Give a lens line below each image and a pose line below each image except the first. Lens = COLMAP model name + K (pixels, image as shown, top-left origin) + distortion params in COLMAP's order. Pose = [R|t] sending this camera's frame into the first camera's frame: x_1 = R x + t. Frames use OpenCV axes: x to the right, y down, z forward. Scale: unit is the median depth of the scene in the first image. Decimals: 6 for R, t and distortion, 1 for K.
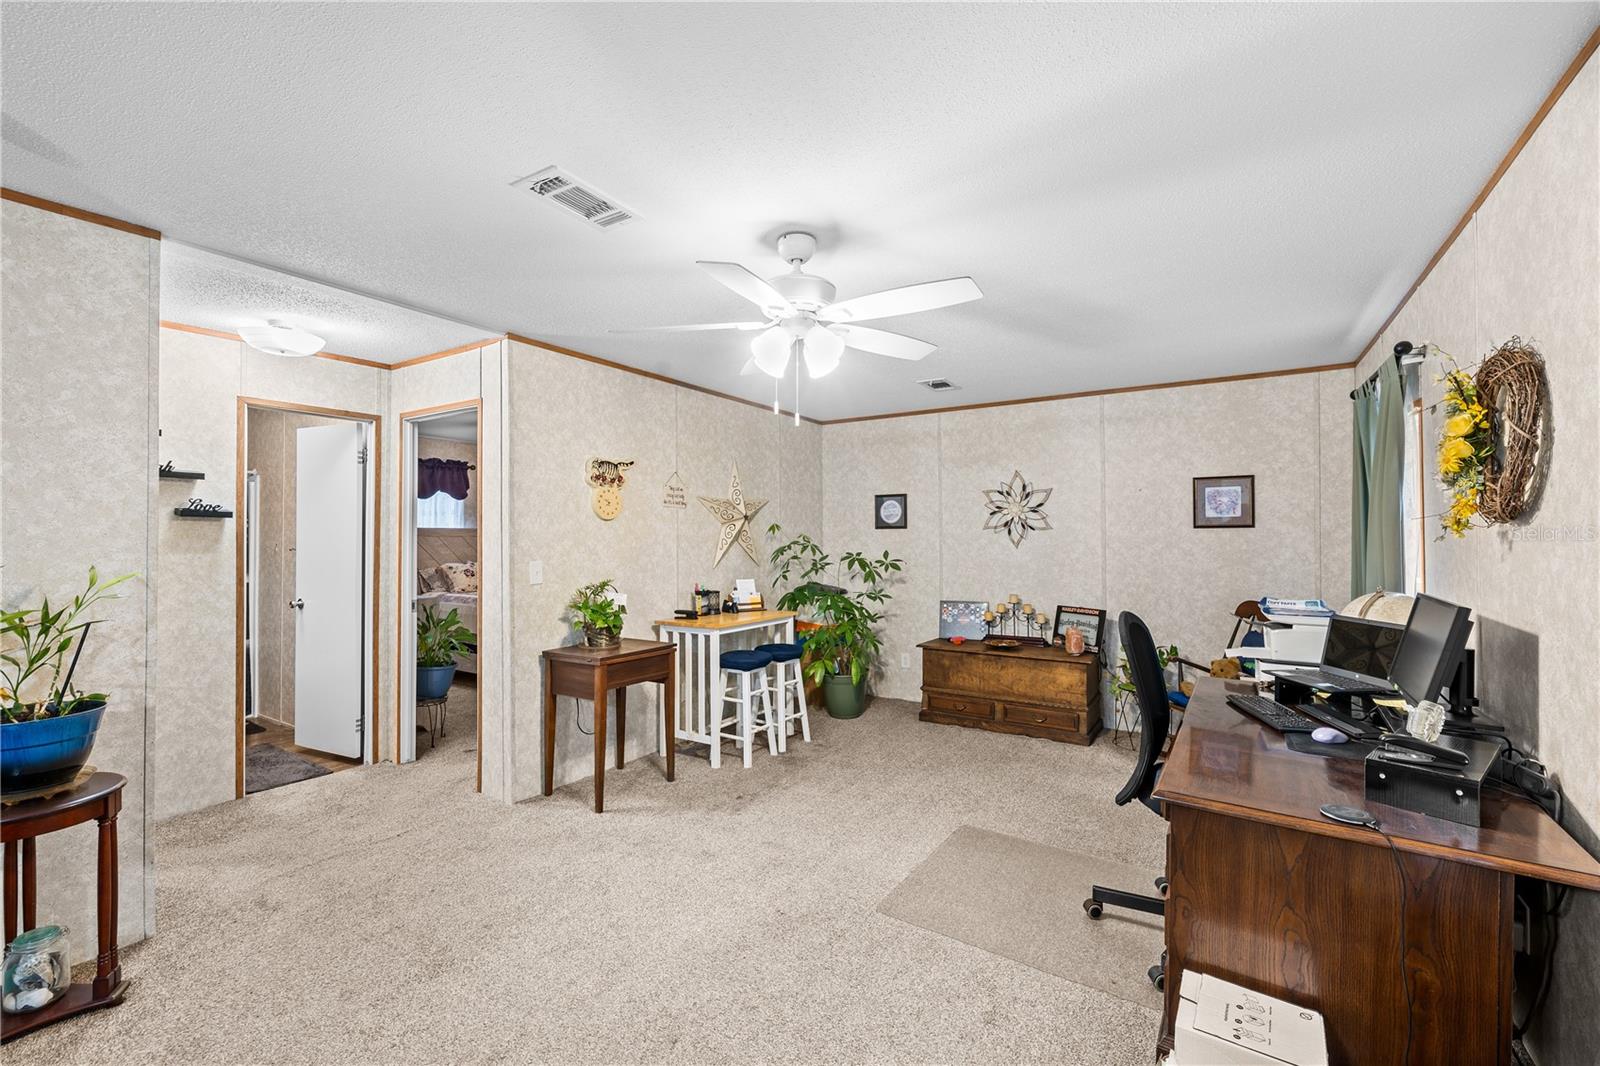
lens RADIAL K [[660.3, 0, 800.0], [0, 660.3, 533.0], [0, 0, 1]] dist [0.001557, 0.000194]
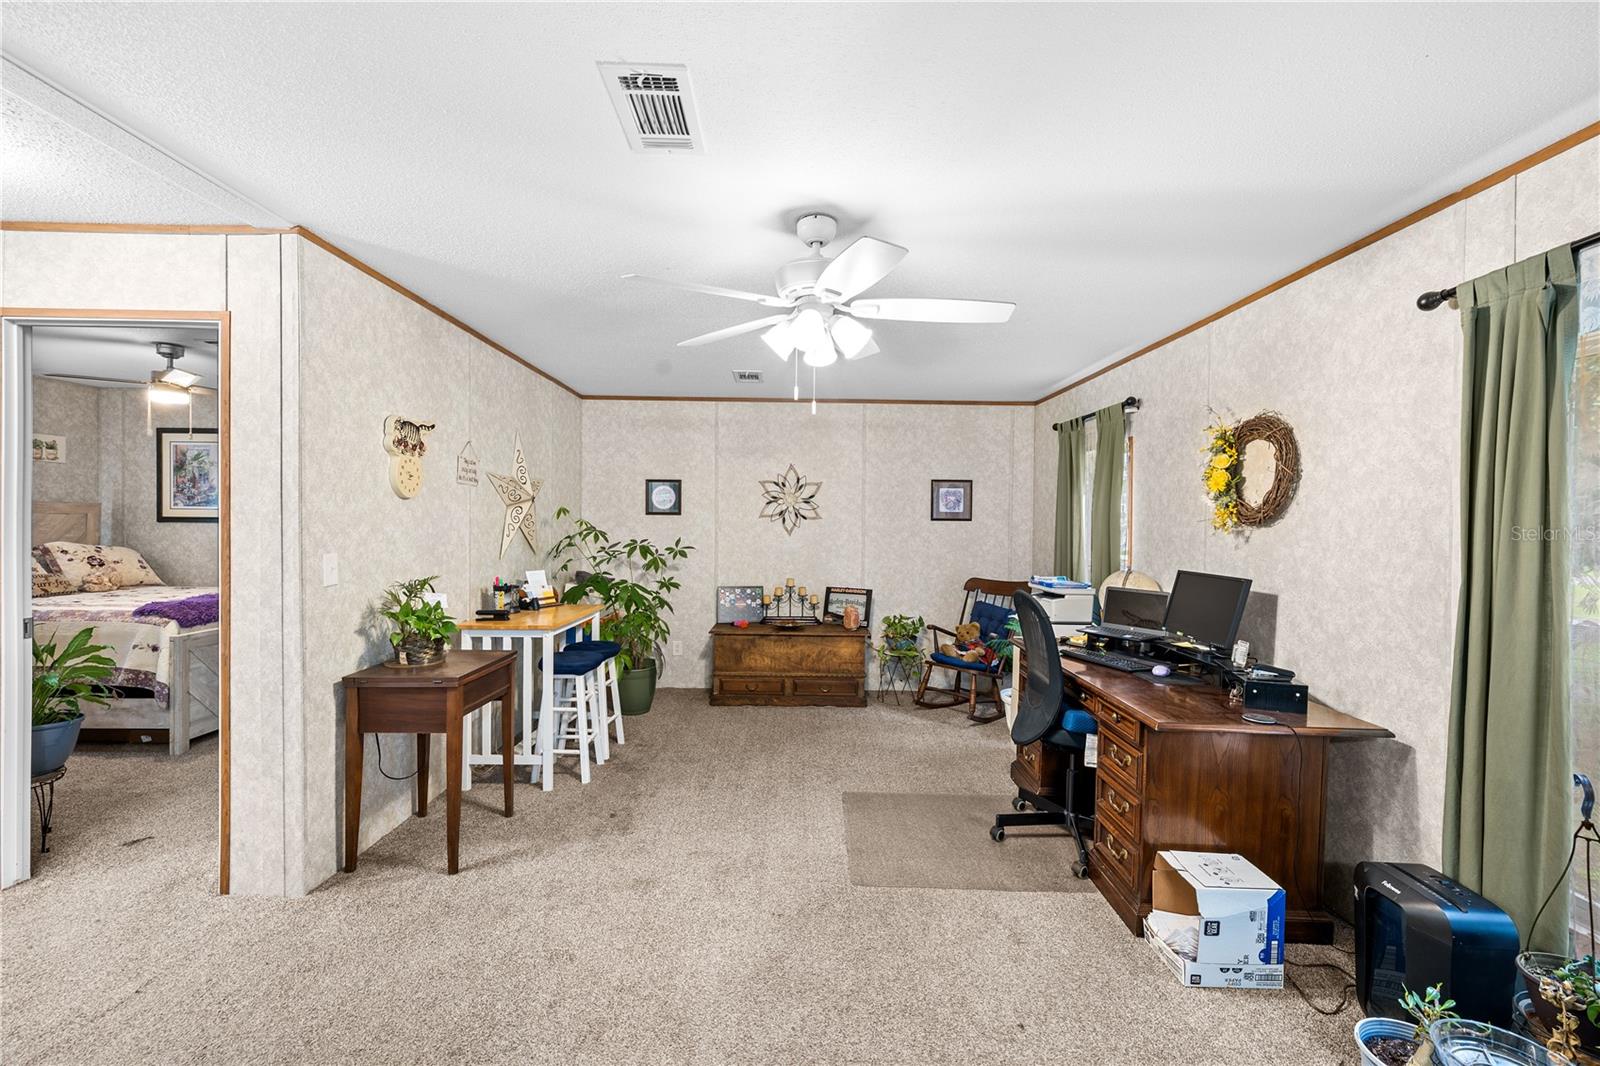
lens RADIAL K [[656.2, 0, 793.1], [0, 656.2, 532.6], [0, 0, 1]] dist [-0.002256, -0.000163]
pose [[0.844619, 0.006197, 0.535333, -0.282686], [-0.019069, 0.999647, 0.018514, -0.002494], [-0.535029, -0.025845, 0.844438, 0.101385]]
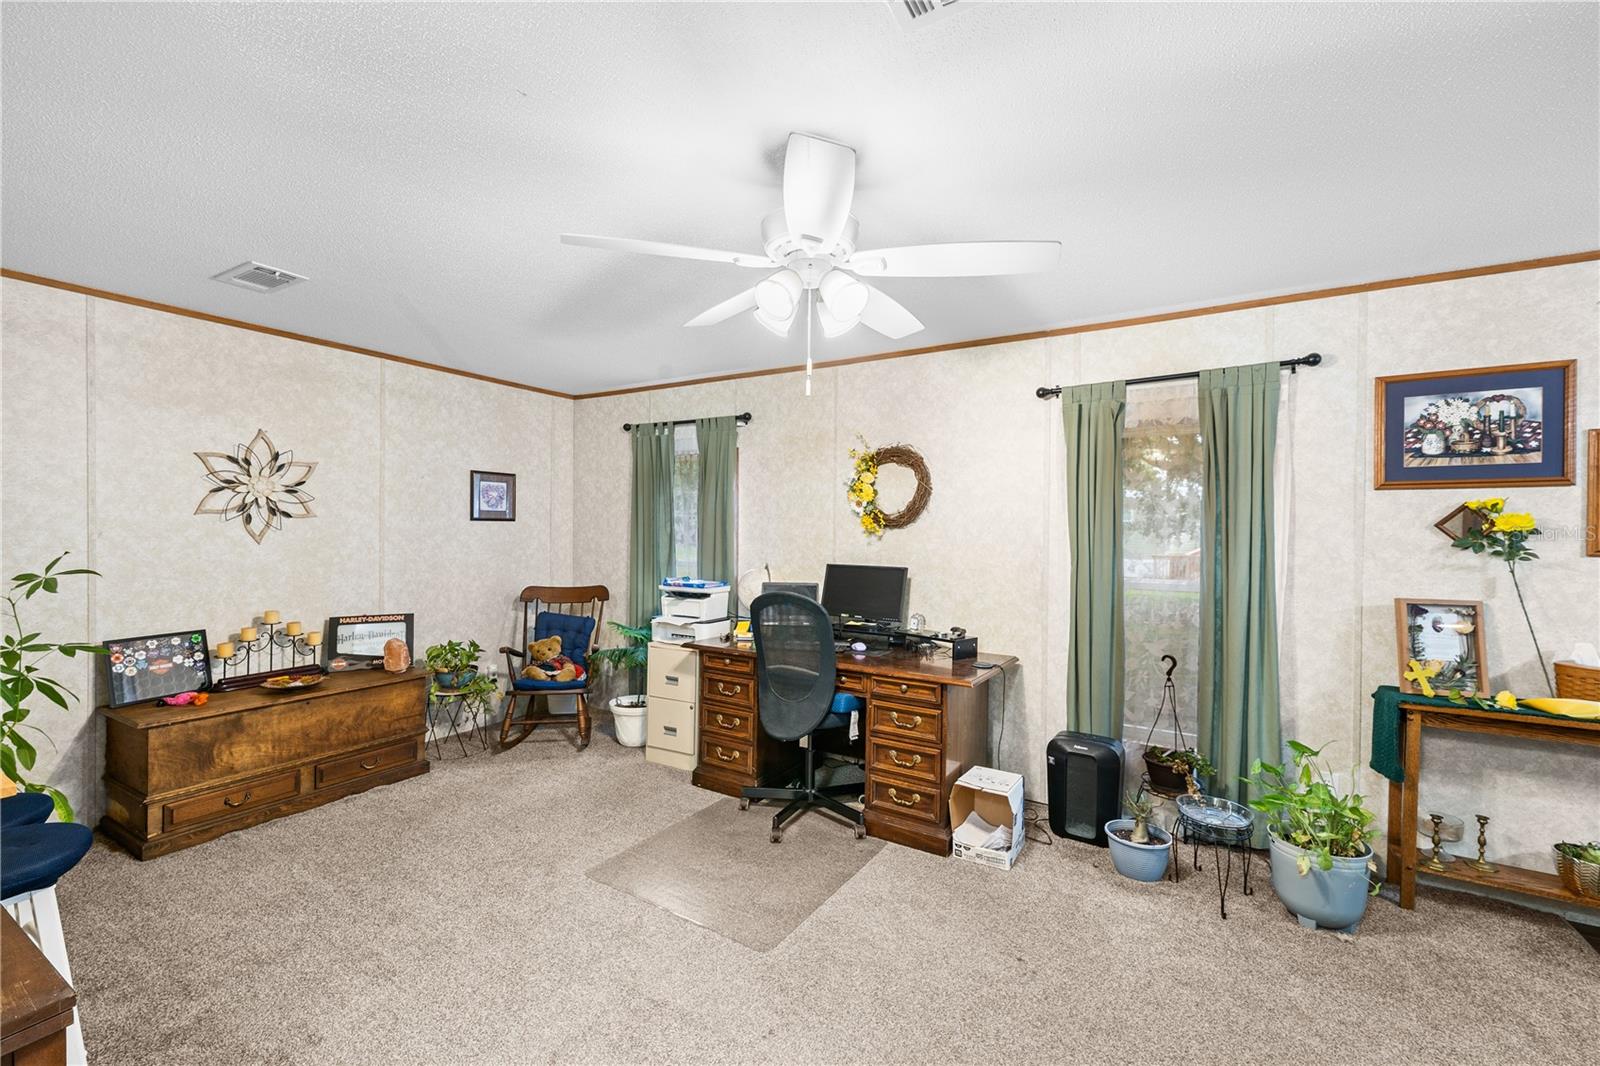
lens RADIAL K [[656.2, 0, 793.1], [0, 656.2, 532.6], [0, 0, 1]] dist [-0.002256, -0.000163]
pose [[-0.014784, -0.000720, 0.999890, -0.413397], [-0.017236, 0.999851, 0.000465, 0.002239], [-0.999742, -0.017227, -0.014795, 0.530489]]
